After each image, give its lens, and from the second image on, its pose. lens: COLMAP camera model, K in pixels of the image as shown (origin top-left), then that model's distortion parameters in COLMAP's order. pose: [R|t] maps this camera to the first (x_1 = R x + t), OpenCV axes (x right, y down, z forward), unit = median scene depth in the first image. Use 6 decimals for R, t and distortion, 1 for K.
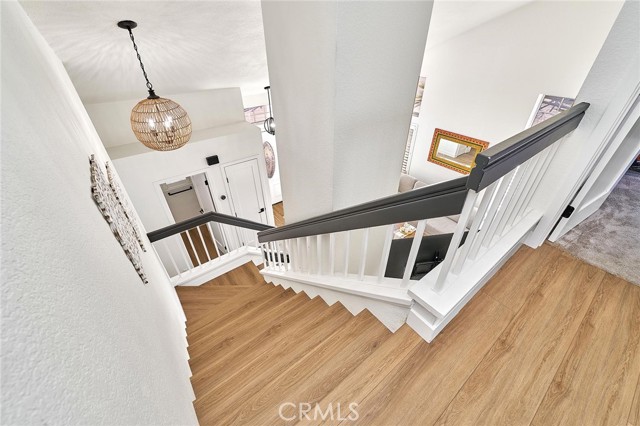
lens RADIAL K [[259.5, 0, 320.0], [0, 259.5, 213.0], [0, 0, 1]] dist [0.000782, 0.000079]
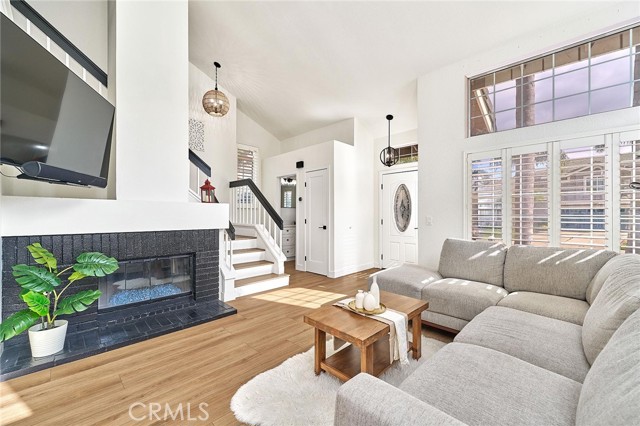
lens RADIAL K [[259.5, 0, 320.0], [0, 259.5, 213.0], [0, 0, 1]] dist [0.000782, 0.000079]
pose [[0.117708, -0.002945, -0.993044, 0.791633], [-0.567104, 0.820696, -0.069654, 0.025475], [0.815192, 0.571358, 0.094932, 0.979782]]
